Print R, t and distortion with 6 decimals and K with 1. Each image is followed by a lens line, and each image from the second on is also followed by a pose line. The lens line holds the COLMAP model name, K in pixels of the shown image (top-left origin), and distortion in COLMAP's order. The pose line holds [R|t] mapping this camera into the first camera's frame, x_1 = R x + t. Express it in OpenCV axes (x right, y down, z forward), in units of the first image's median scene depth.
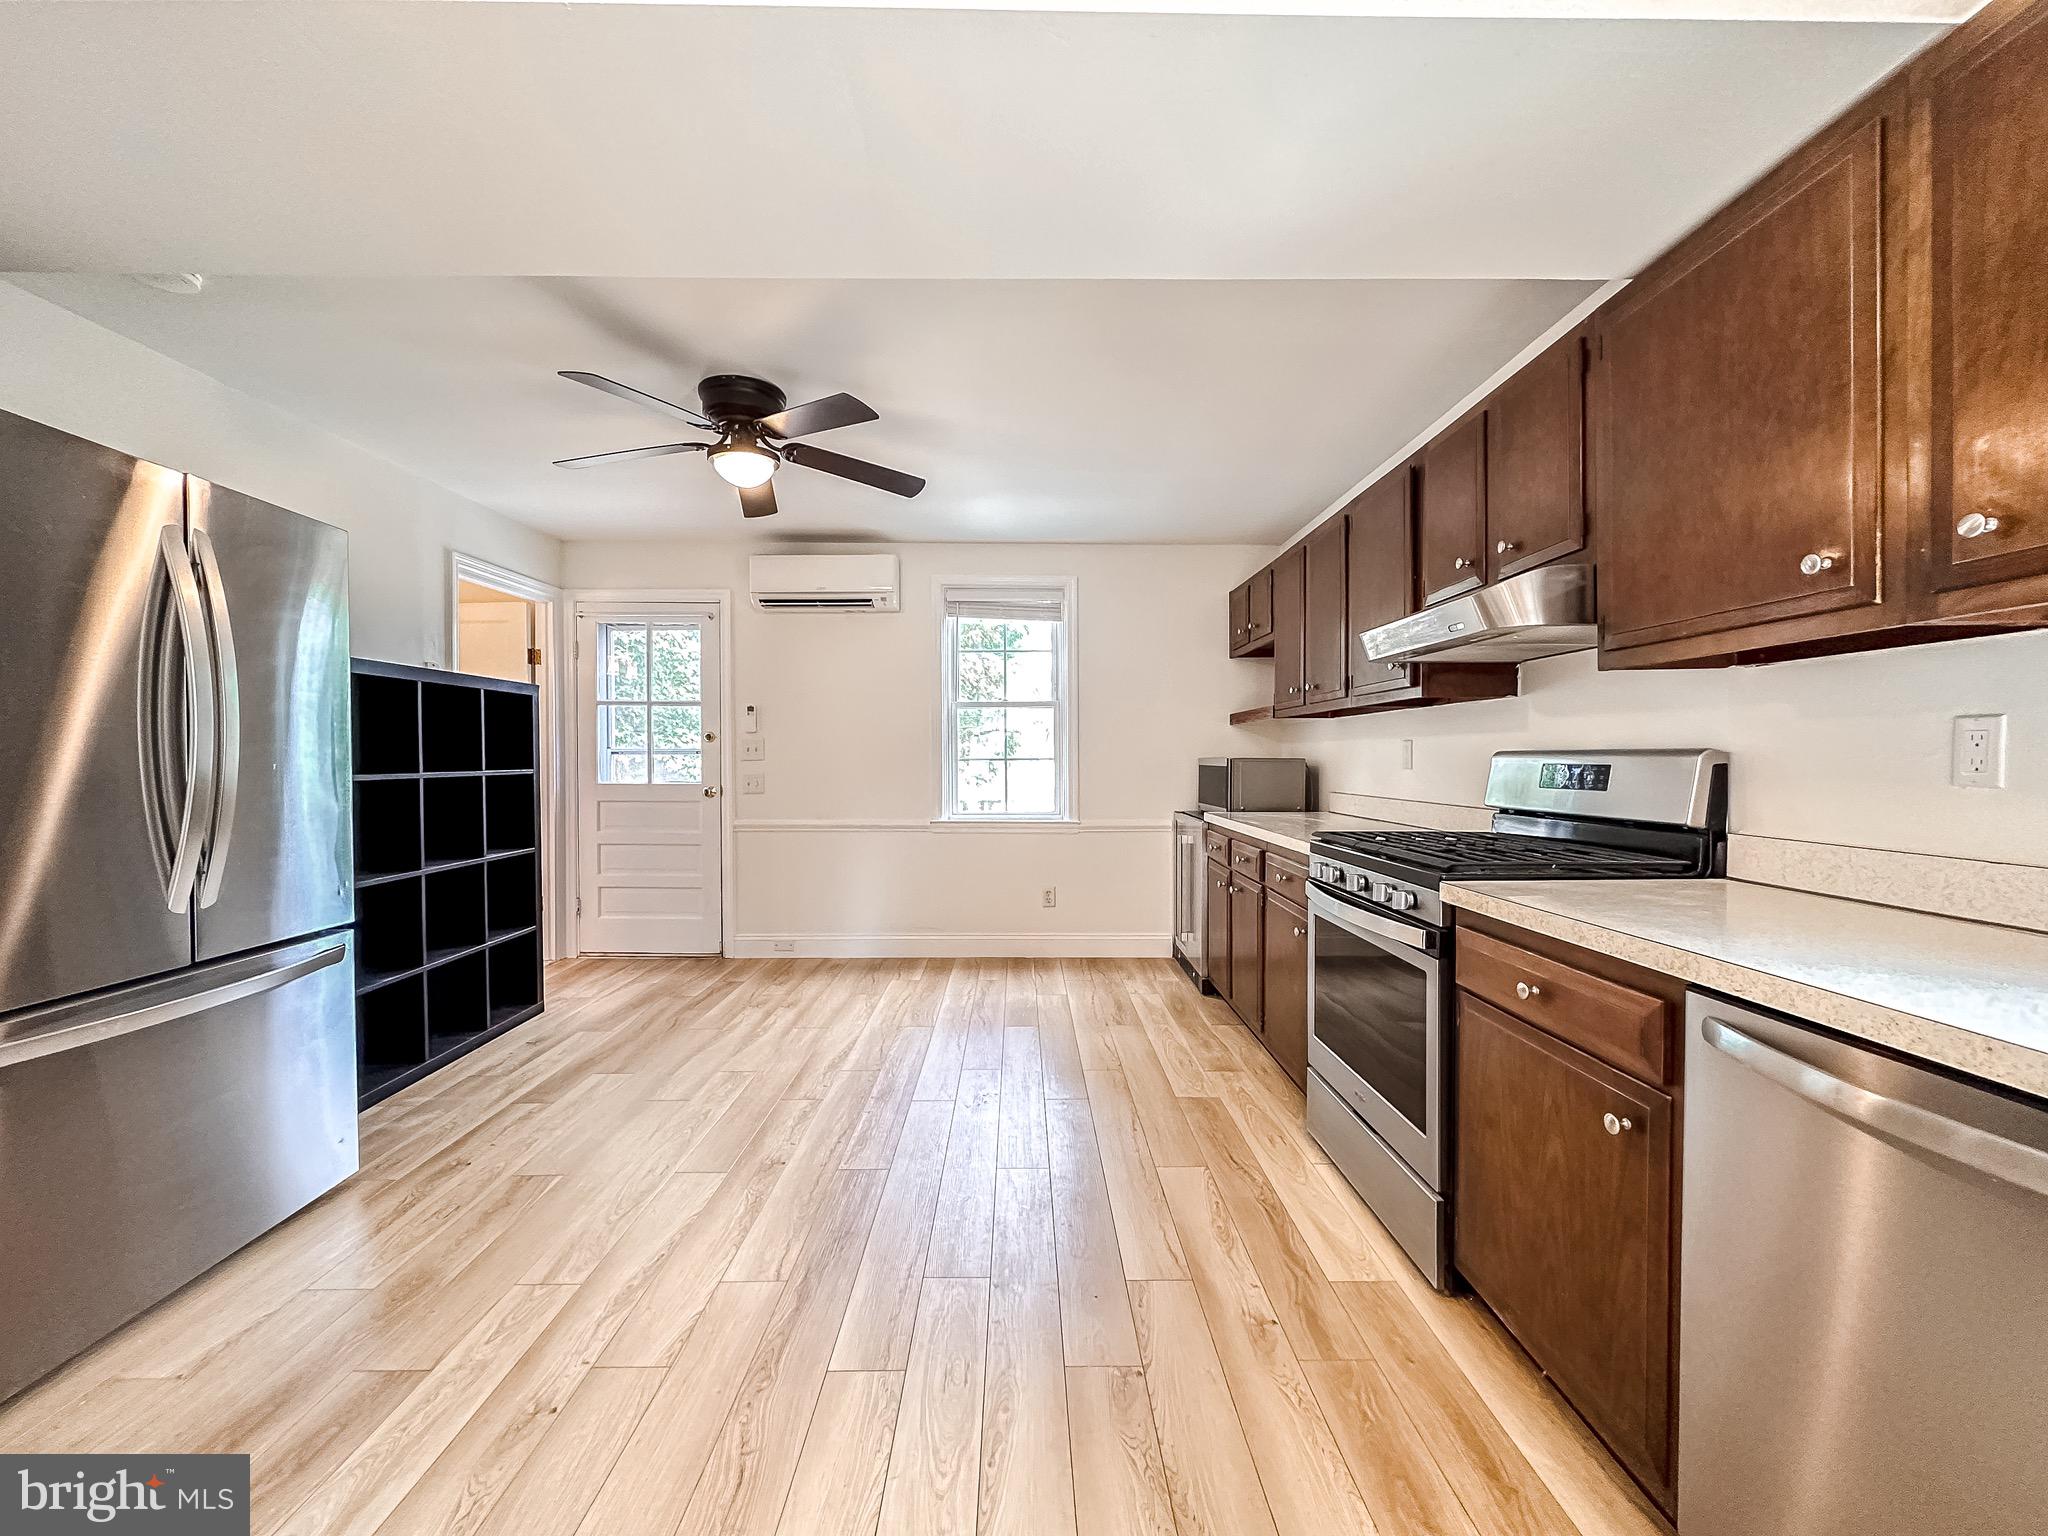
lens RADIAL K [[818.5, 0, 1025.0], [0, 818.5, 767.8], [0, 0, 1]] dist [-0.001217, -0.000102]
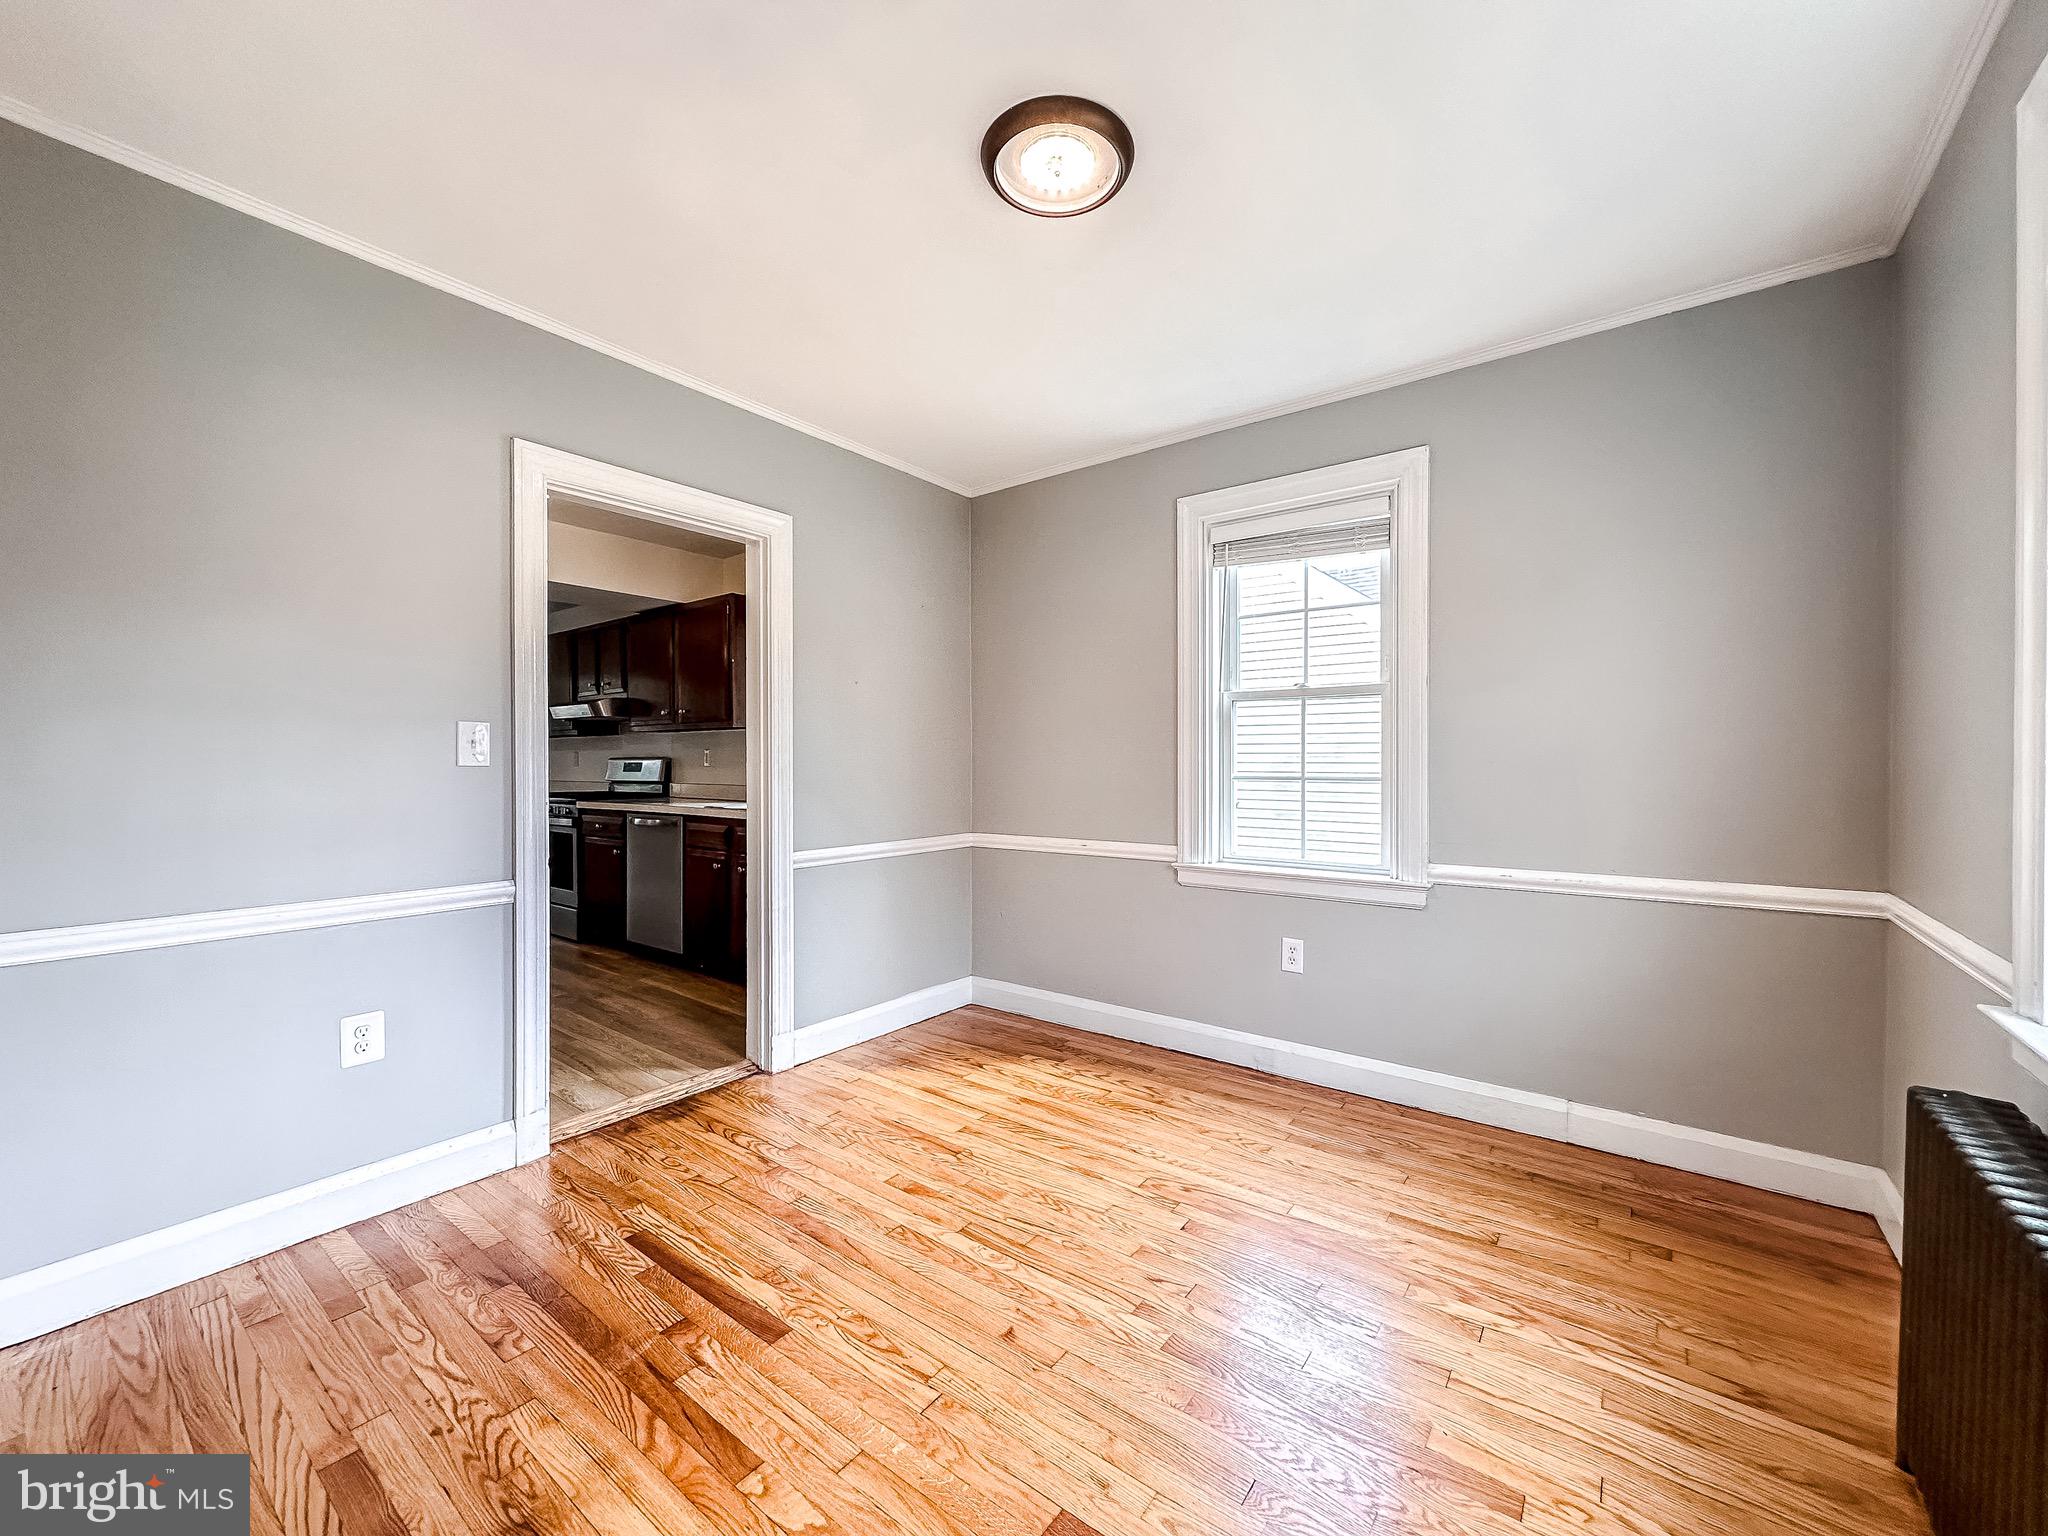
lens RADIAL K [[818.5, 0, 1025.0], [0, 818.5, 767.8], [0, 0, 1]] dist [-0.001217, -0.000102]
pose [[0.615924, -0.001949, 0.787803, -0.479485], [0.009103, 0.999948, -0.004643, 0.026732], [-0.787753, 0.010031, 0.615910, -1.219213]]
